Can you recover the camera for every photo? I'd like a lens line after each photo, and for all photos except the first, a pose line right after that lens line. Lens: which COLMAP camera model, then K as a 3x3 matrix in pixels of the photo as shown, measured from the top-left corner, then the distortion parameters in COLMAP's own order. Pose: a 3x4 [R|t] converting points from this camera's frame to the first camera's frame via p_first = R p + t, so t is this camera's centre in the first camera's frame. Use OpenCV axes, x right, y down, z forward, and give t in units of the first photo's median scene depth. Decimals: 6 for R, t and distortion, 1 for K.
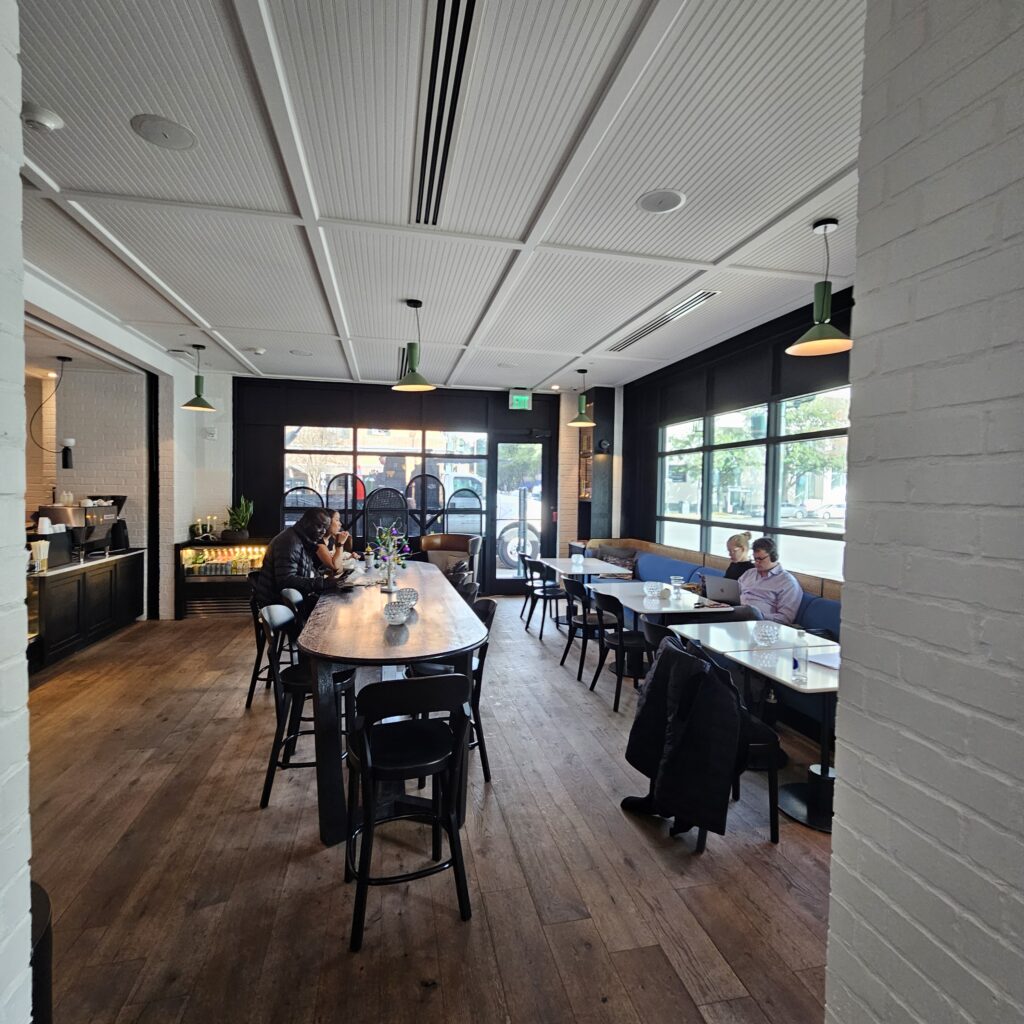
lens RADIAL K [[561.0, 0, 508.8], [0, 561.0, 508.3], [0, 0, 1]] dist [-0.005921, 0.001102]
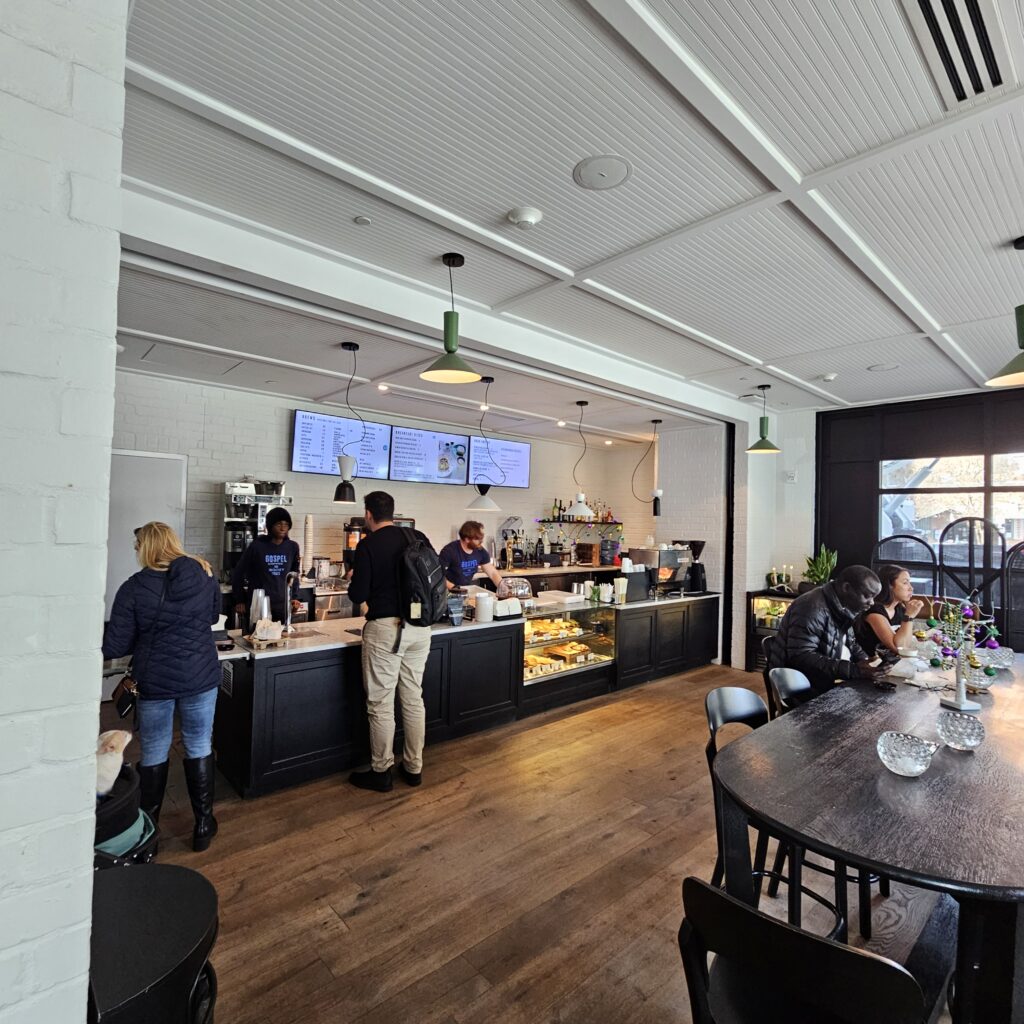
lens RADIAL K [[561.0, 0, 508.8], [0, 561.0, 508.3], [0, 0, 1]] dist [-0.005921, 0.001102]
pose [[0.494787, -0.024319, -0.868674, 0.054718], [-0.046082, 0.997468, -0.054172, -0.010385], [0.867791, 0.066834, 0.492414, 0.166045]]
